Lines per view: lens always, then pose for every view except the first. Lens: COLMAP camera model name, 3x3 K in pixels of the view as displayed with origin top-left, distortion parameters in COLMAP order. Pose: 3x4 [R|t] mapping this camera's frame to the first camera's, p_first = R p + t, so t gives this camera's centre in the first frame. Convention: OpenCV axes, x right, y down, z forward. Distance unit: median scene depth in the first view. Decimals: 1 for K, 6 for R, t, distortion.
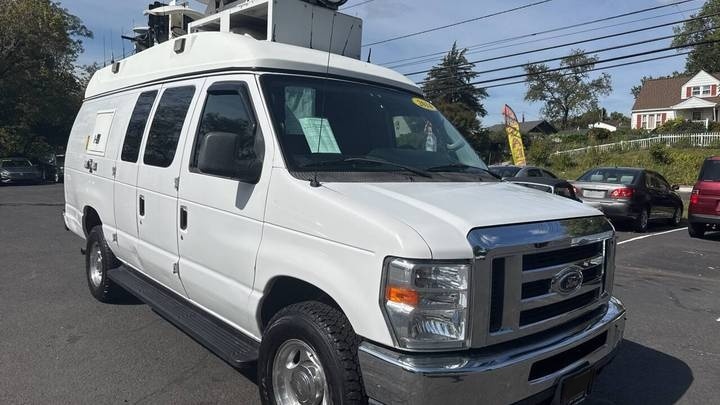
lens RADIAL K [[485.7, 0, 372.1], [0, 485.7, 201.3], [0, 0, 1]] dist [-0.003599, -0.001670]
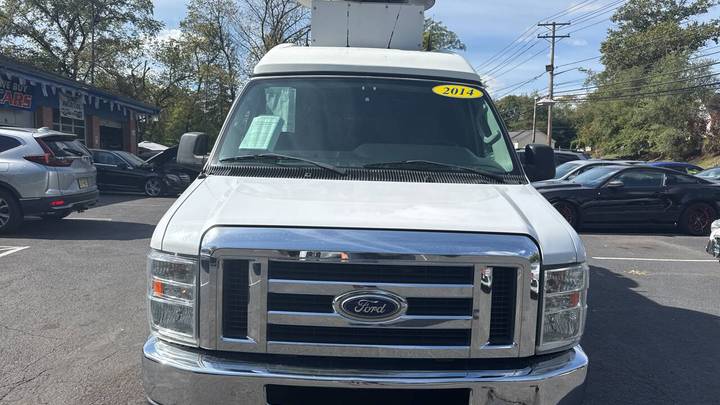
lens RADIAL K [[485.7, 0, 372.1], [0, 485.7, 201.3], [0, 0, 1]] dist [-0.003599, -0.001670]
pose [[0.791001, 0.052676, -0.609543, 0.681655], [-0.051387, 0.998486, 0.019604, -0.016833], [0.609653, 0.015815, 0.792511, 0.283078]]
